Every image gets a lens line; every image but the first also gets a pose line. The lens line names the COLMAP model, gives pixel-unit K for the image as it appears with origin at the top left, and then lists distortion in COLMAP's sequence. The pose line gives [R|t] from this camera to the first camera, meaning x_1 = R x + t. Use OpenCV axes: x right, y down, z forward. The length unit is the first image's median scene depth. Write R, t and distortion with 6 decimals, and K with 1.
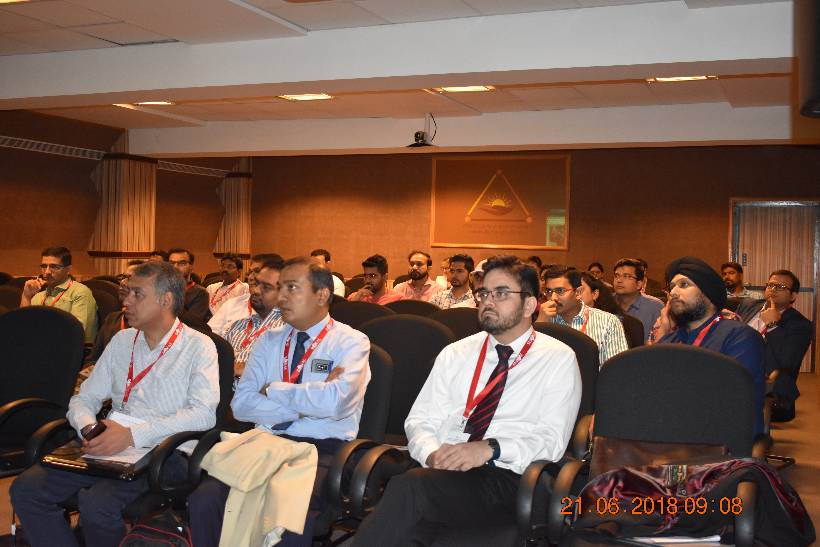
lens RADIAL K [[931.1, 0, 412.5], [0, 931.1, 271.4], [0, 0, 1]] dist [-0.069875, 0.000000]
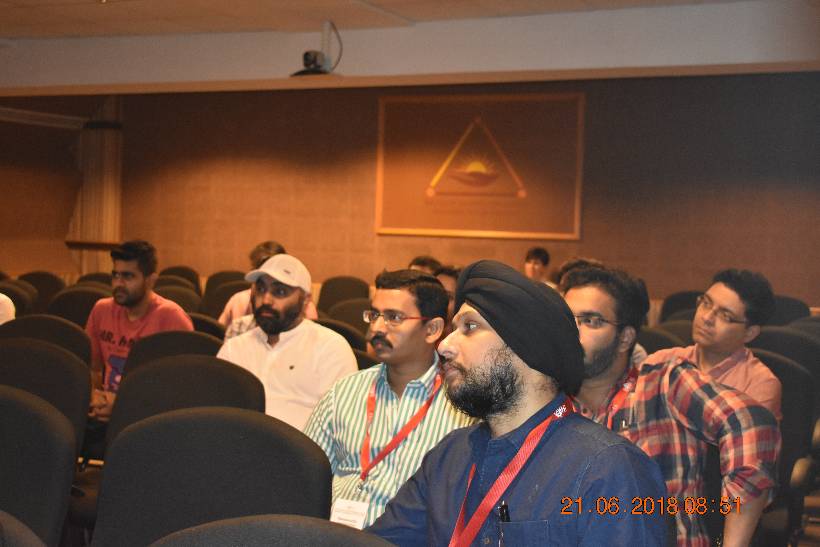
lens RADIAL K [[1230.8, 0, 407.7], [0, 1230.8, 266.9], [0, 0, 1]] dist [0.050896, 0.000000]
pose [[0.998839, 0.006194, -0.047764, 0.094389], [-0.006157, 0.999981, 0.000919, -0.004497], [0.047769, -0.000624, 0.998858, 0.140186]]
